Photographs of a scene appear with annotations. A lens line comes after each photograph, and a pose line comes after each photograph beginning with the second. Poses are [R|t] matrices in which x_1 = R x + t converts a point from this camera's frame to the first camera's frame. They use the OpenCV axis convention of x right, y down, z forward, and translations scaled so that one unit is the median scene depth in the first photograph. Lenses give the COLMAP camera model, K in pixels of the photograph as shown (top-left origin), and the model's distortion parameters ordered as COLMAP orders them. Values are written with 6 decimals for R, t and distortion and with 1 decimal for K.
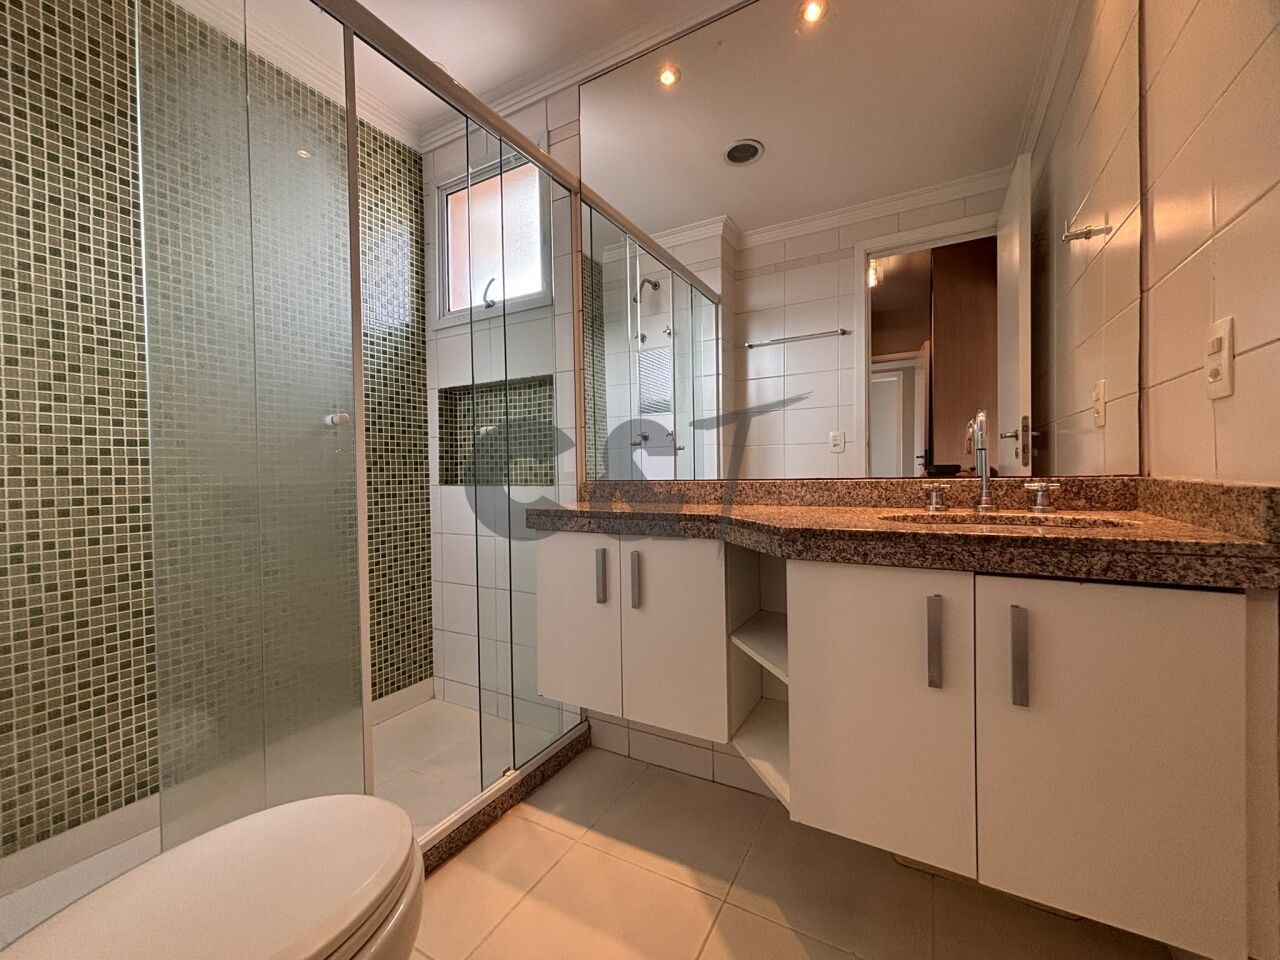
lens RADIAL K [[516.5, 0, 643.1], [0, 516.5, 478.1], [0, 0, 1]] dist [-0.002417, 0.001518]
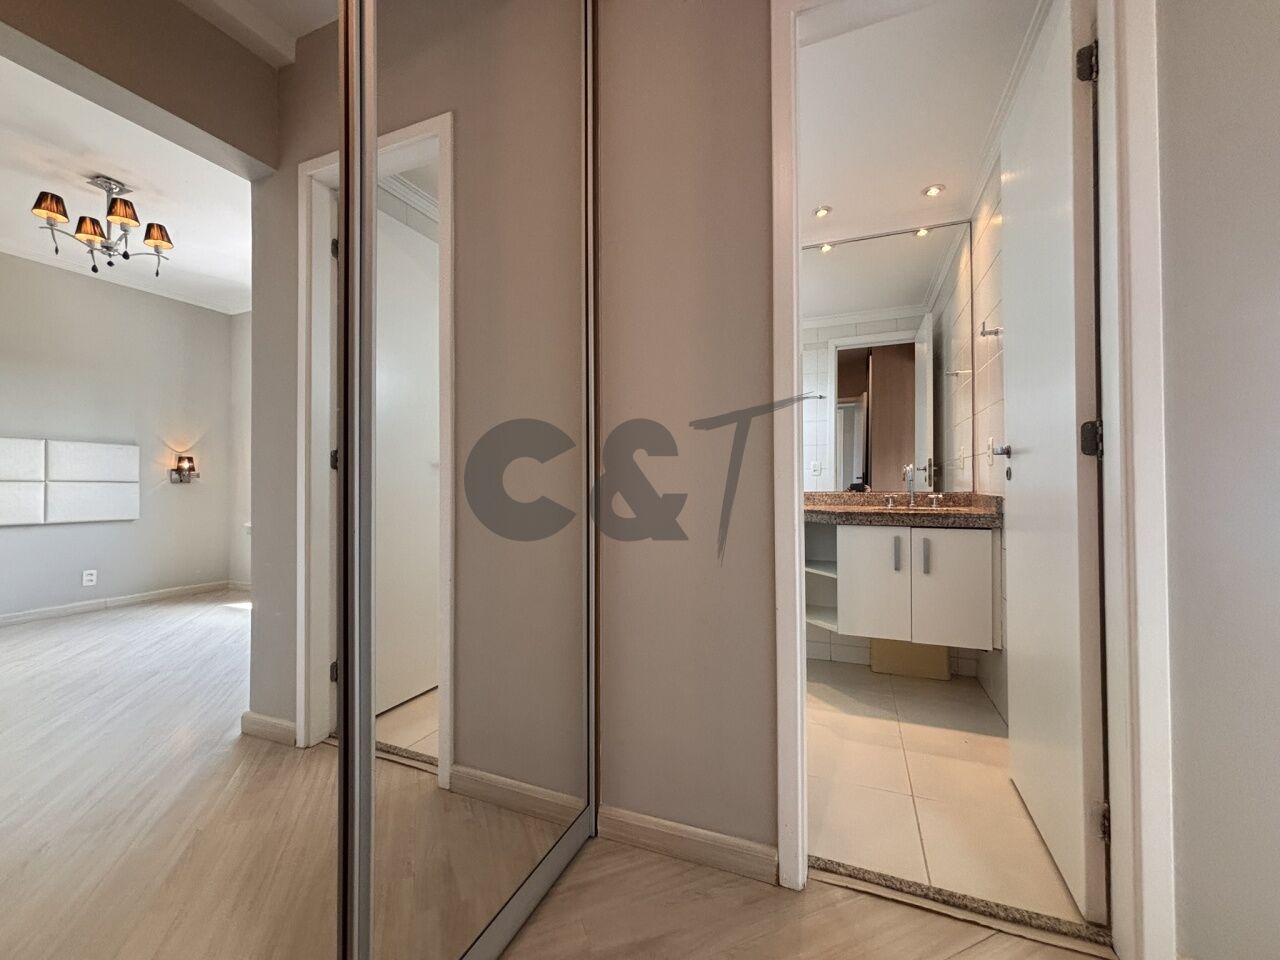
lens RADIAL K [[516.5, 0, 642.9], [0, 516.5, 477.8], [0, 0, 1]] dist [-0.002417, 0.001518]
pose [[0.992122, 0.017072, 0.124111, -0.927866], [-0.013980, 0.999571, -0.025736, 0.012085], [-0.124497, 0.023798, 0.991935, -1.288455]]
